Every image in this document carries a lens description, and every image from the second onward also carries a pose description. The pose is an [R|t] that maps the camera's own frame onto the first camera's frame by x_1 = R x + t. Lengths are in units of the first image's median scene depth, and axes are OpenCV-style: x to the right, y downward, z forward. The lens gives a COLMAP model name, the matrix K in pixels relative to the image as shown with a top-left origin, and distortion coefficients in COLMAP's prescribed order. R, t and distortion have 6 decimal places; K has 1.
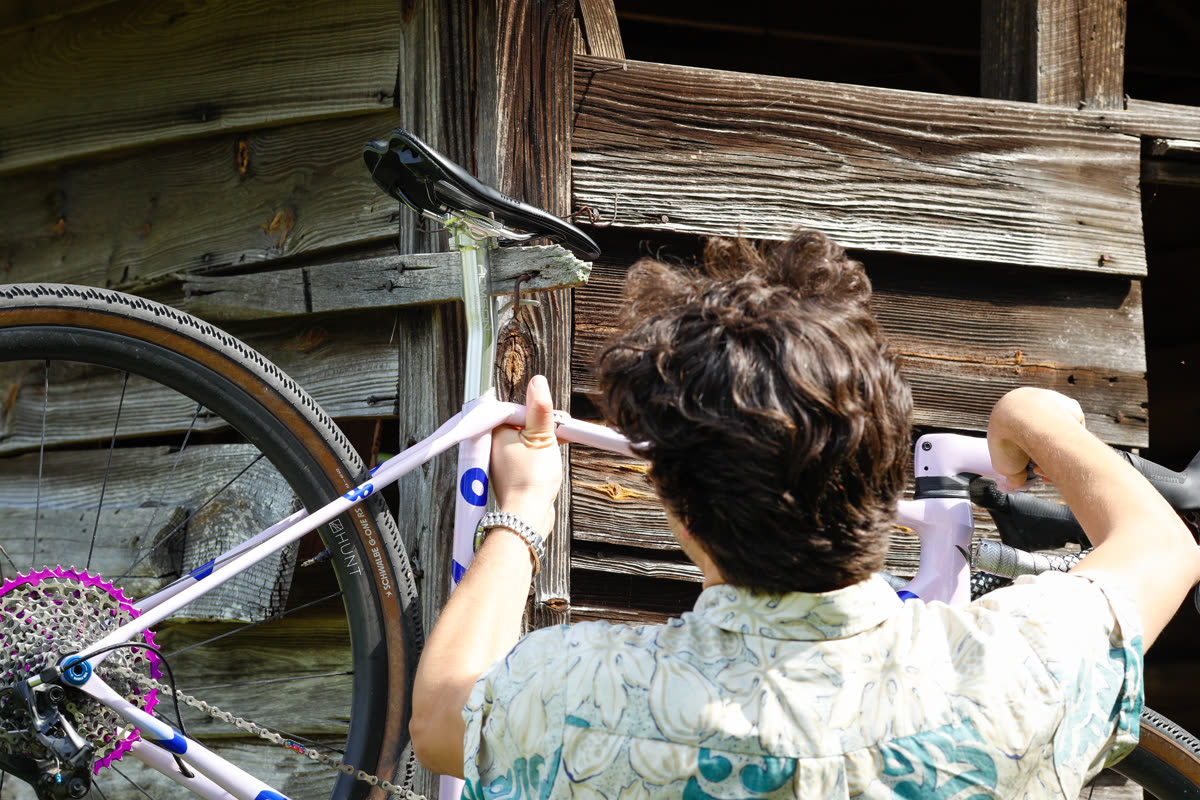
lens RADIAL K [[4995.5, 0, 597.0], [0, 4995.5, 400.8], [0, 0, 1]] dist [-0.034041, 0.000000]
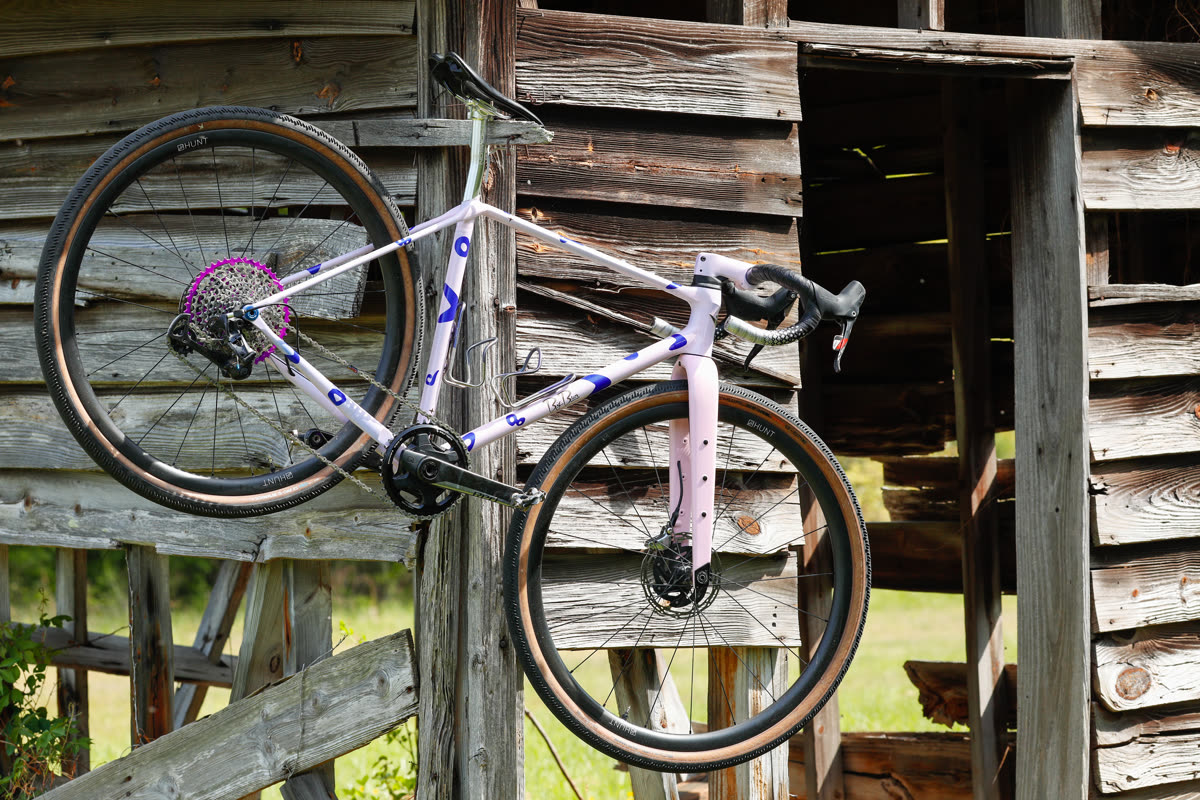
lens RADIAL K [[4644.3, 0, 603.6], [0, 4644.3, 402.3], [0, 0, 1]] dist [0.242190, 0.000000]
pose [[0.985897, -0.008814, 0.167119, -0.249783], [-0.004547, 0.996833, 0.079395, -0.058774], [-0.167289, -0.079035, 0.982735, -0.664168]]
